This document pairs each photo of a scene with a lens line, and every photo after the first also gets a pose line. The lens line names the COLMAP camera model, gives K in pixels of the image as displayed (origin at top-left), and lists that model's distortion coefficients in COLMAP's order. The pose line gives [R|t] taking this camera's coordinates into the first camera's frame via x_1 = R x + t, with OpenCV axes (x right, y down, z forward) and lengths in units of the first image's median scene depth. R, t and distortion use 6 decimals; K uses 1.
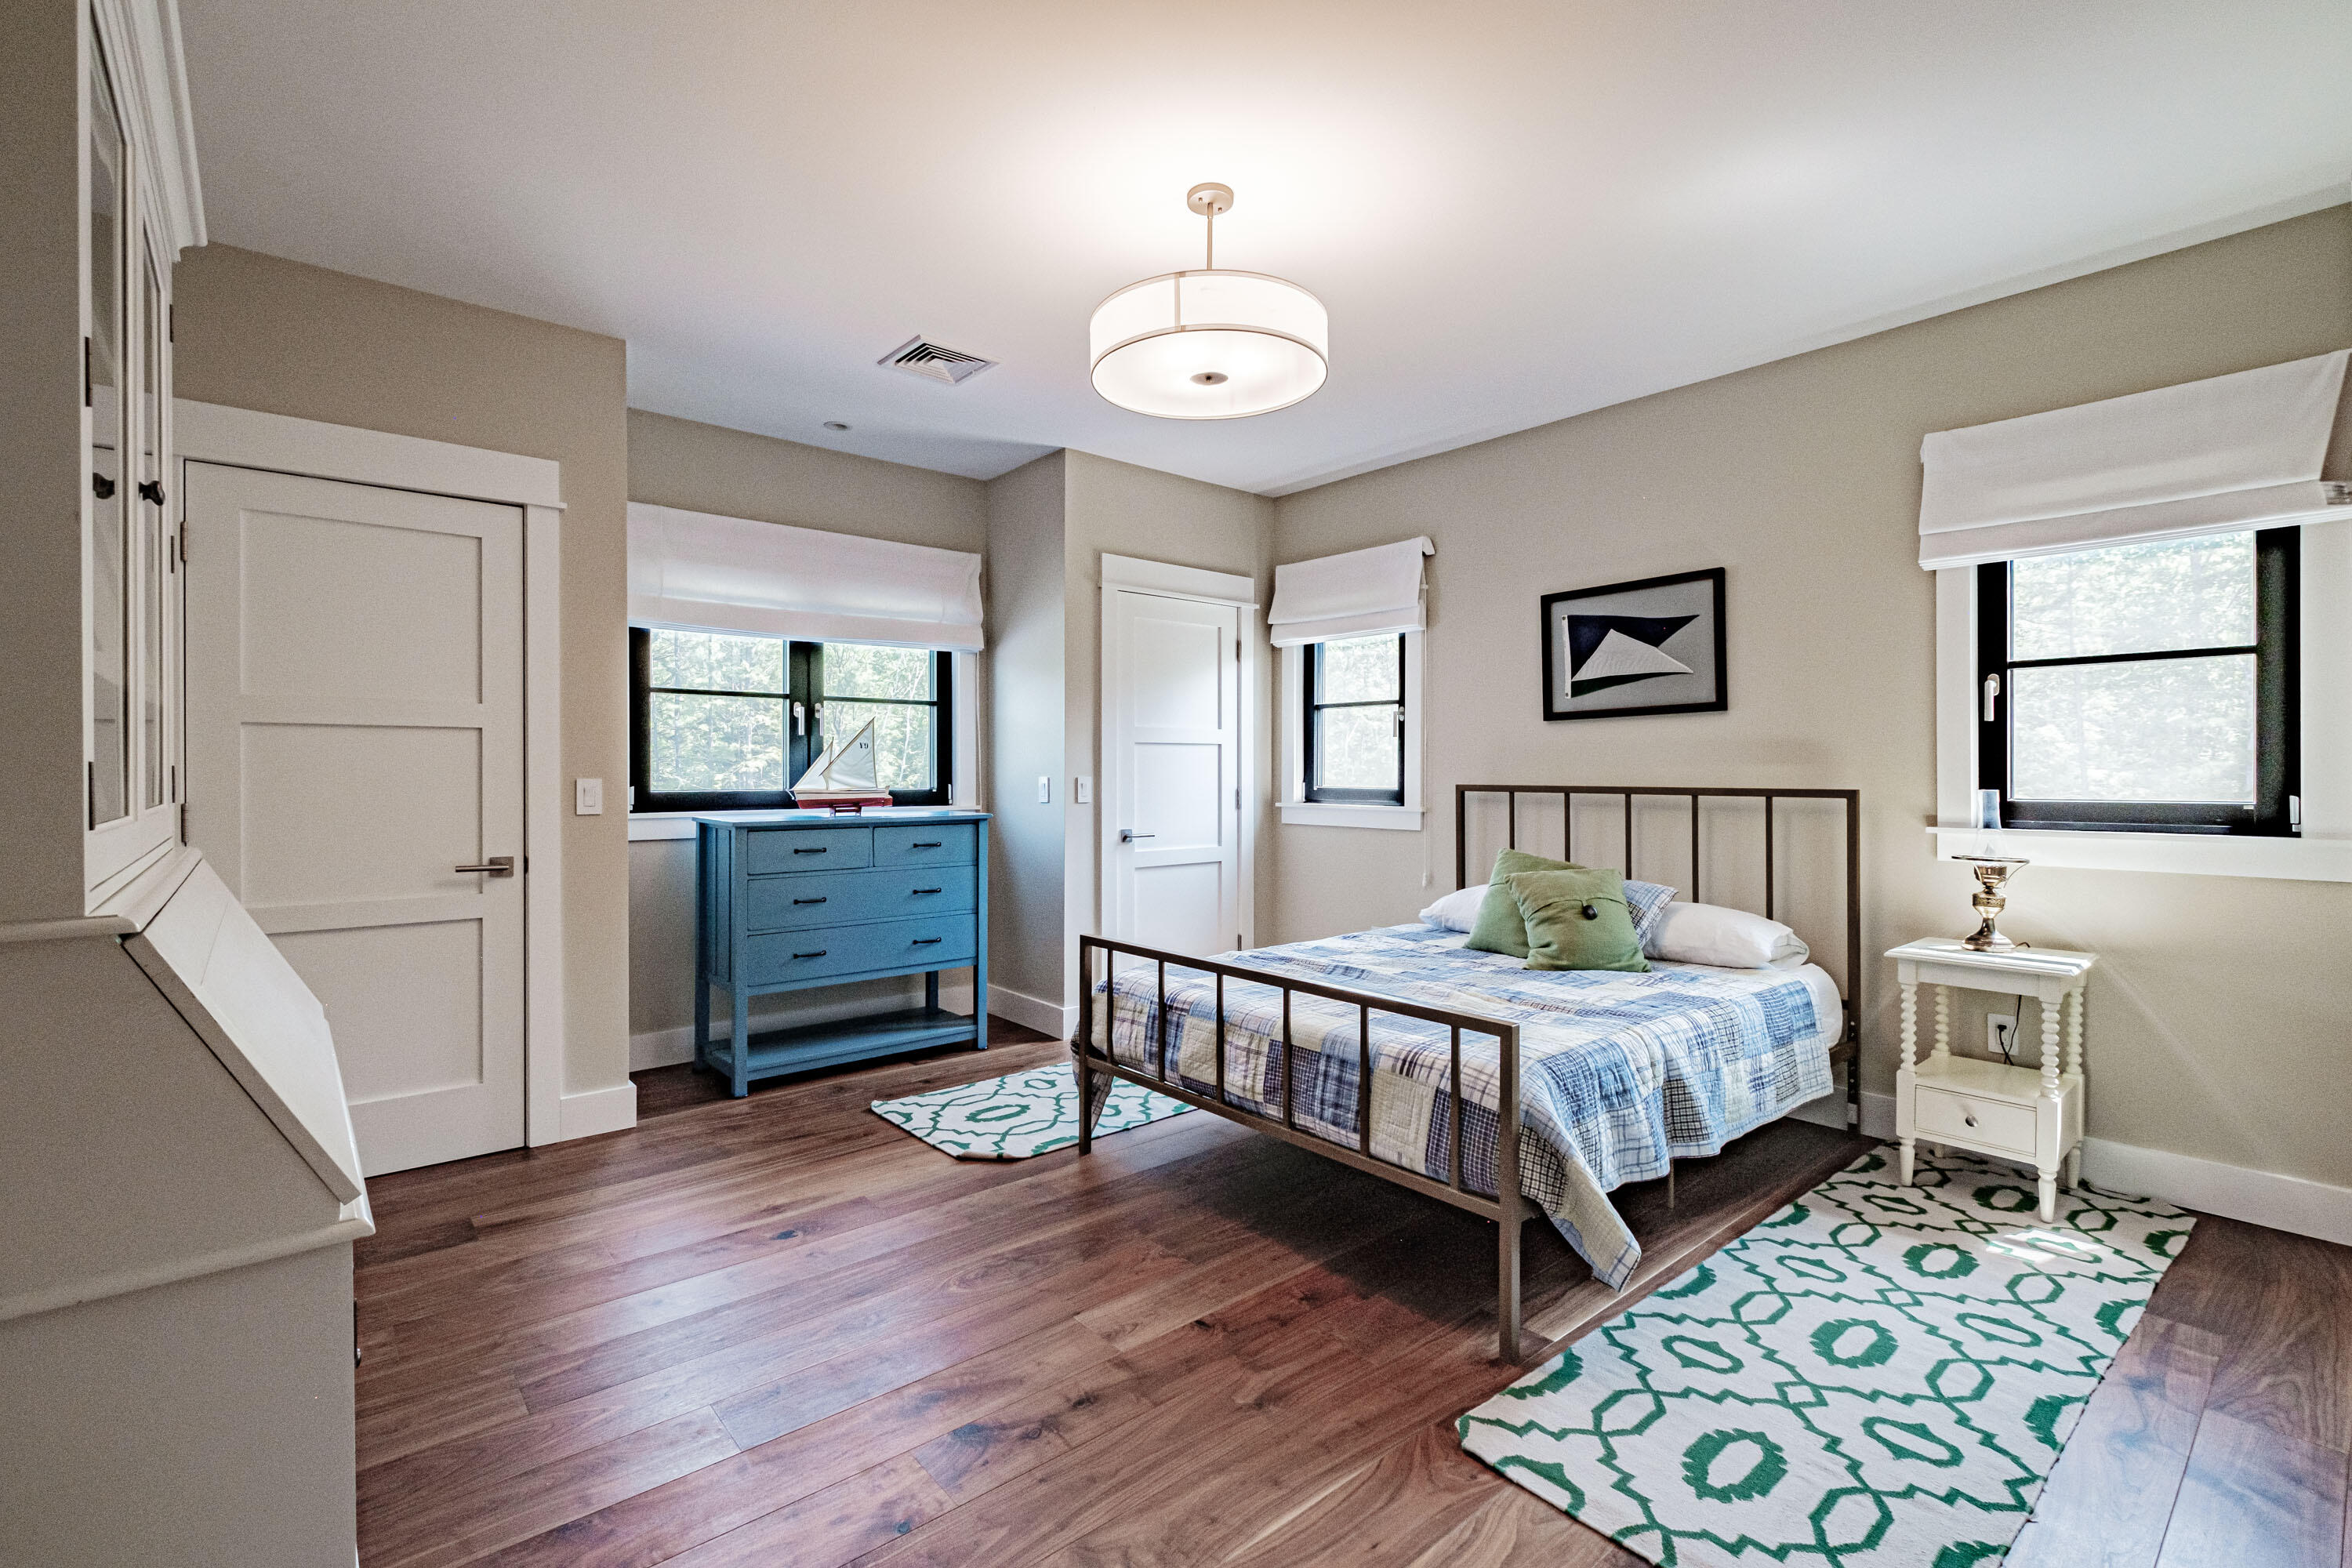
lens RADIAL K [[1051.5, 0, 1176.5], [0, 1051.5, 775.5], [0, 0, 1]] dist [-0.002964, -0.000037]
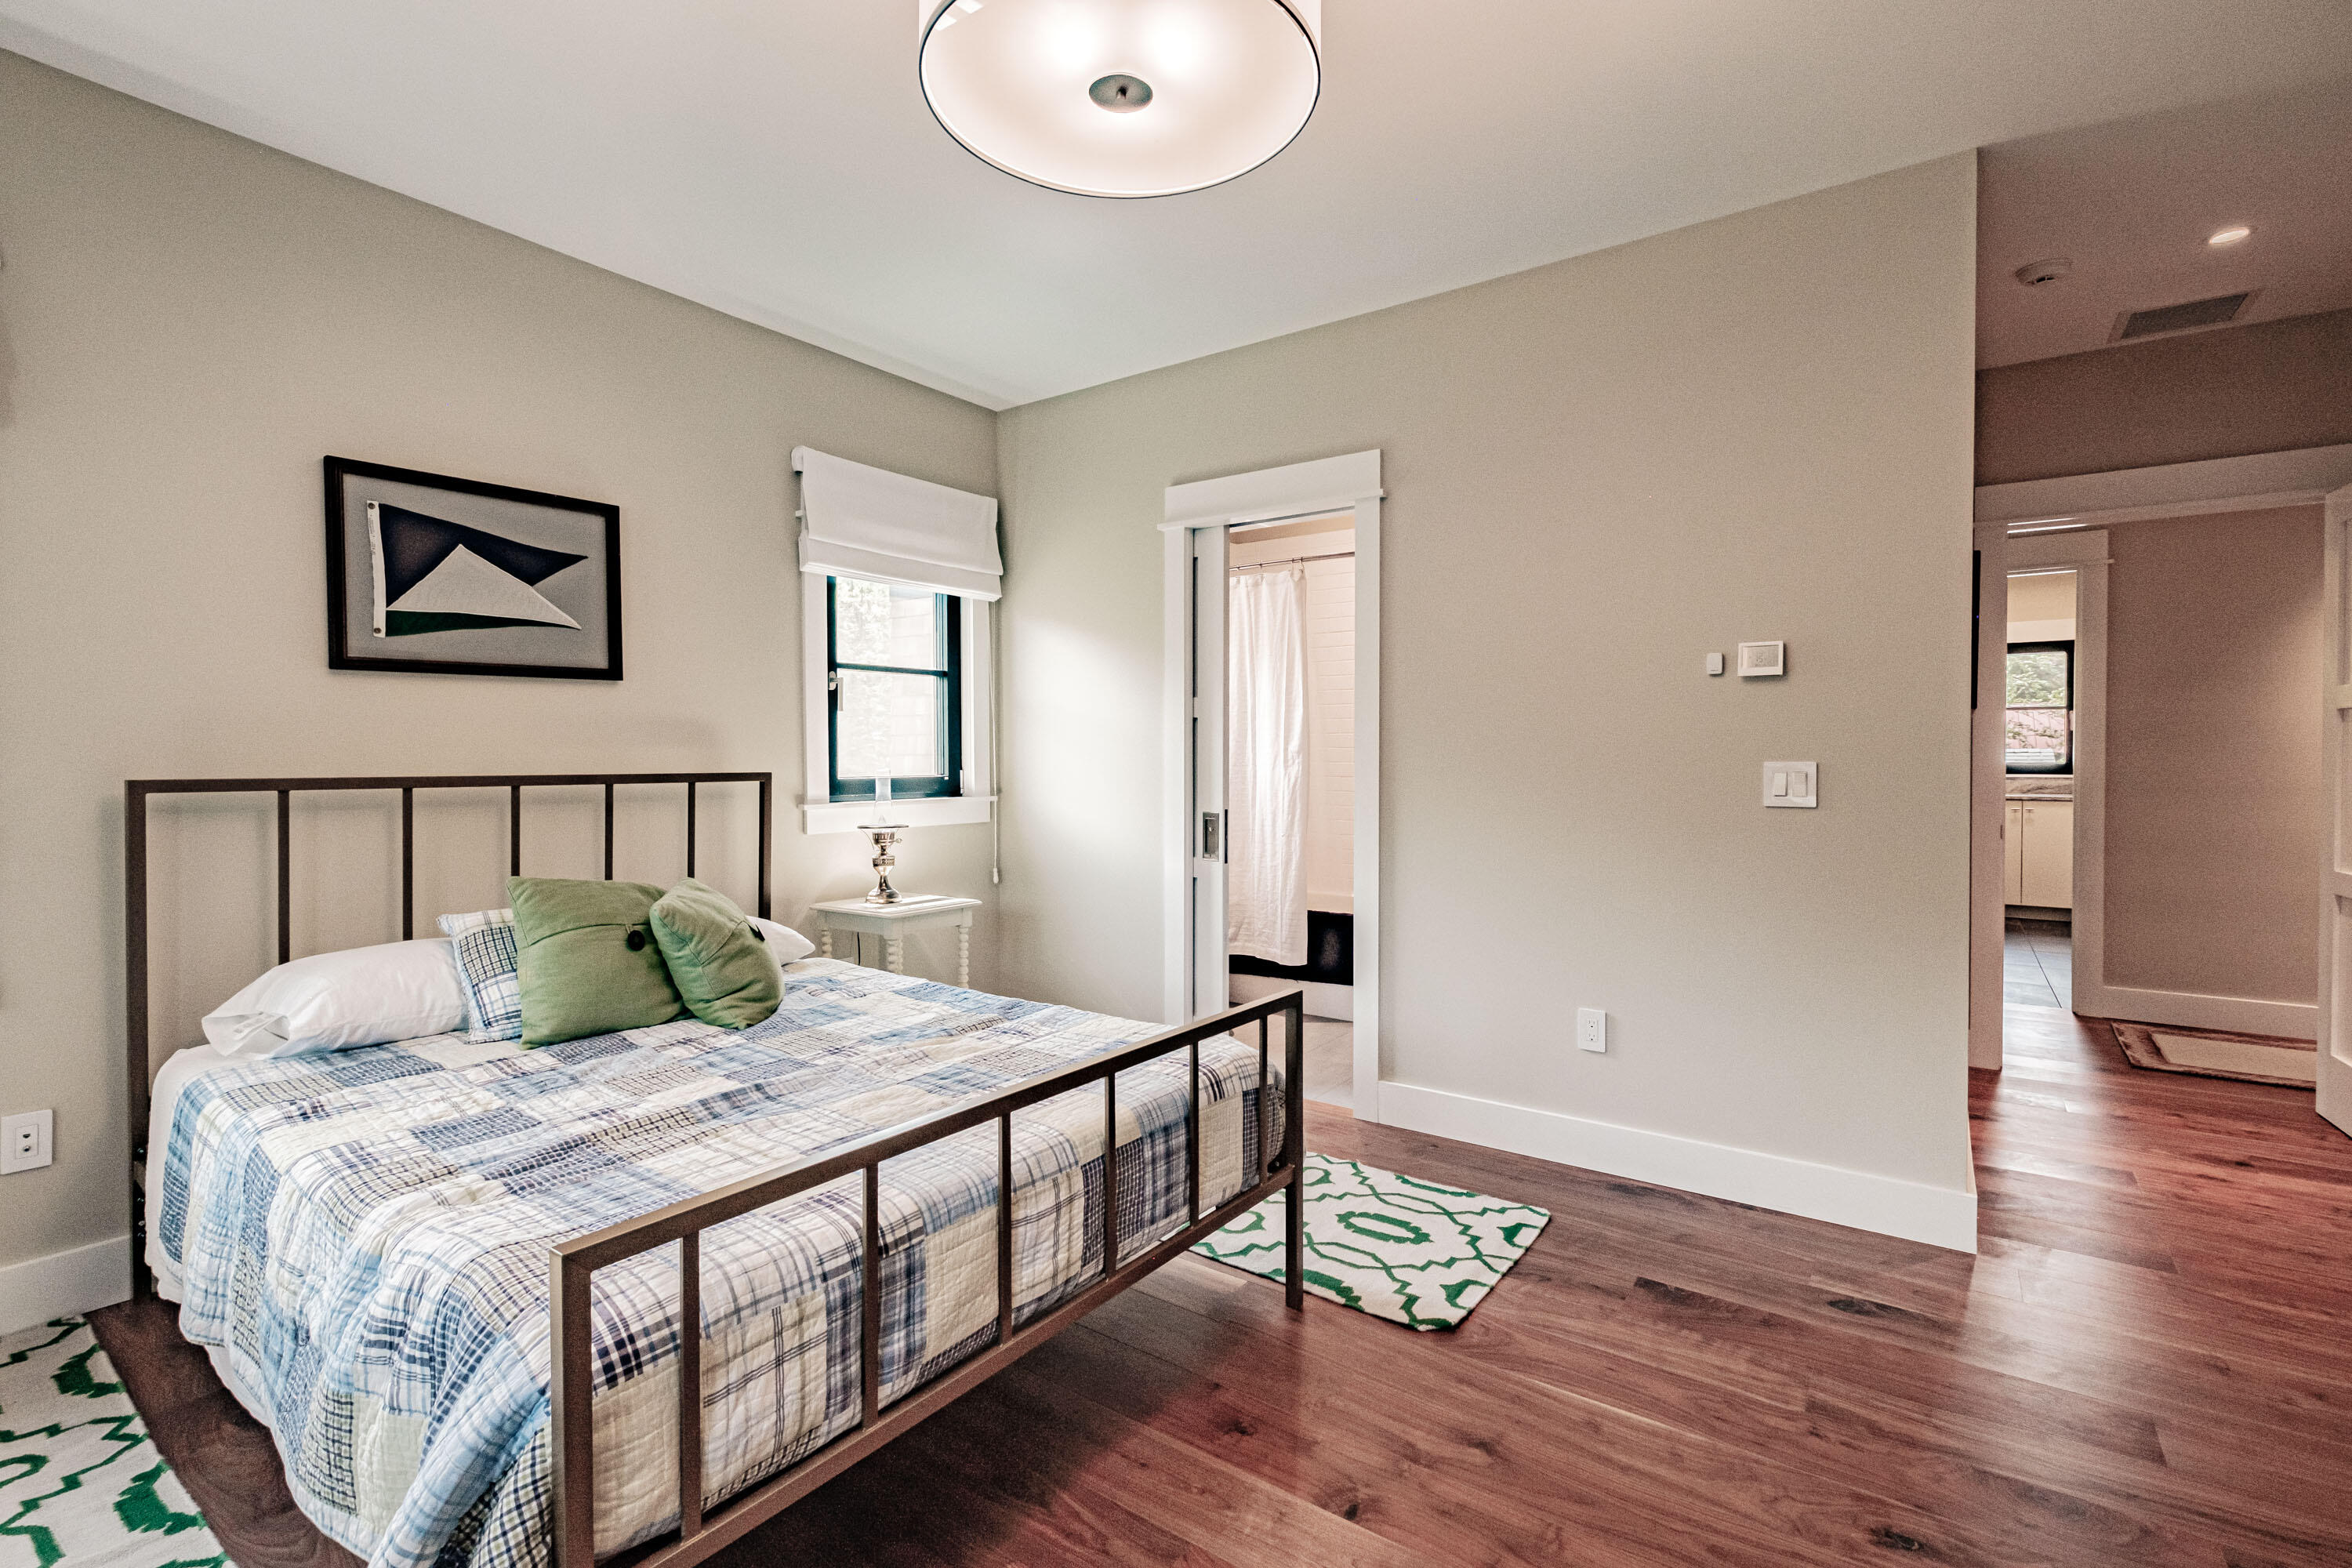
lens RADIAL K [[1051.5, 0, 1179.6], [0, 1051.5, 772.5], [0, 0, 1]] dist [-0.002964, -0.000037]
pose [[-0.236483, -0.015146, 0.971518, -0.472770], [0.004985, 0.999846, 0.016801, -0.001473], [-0.971623, 0.008816, -0.236371, 0.940605]]
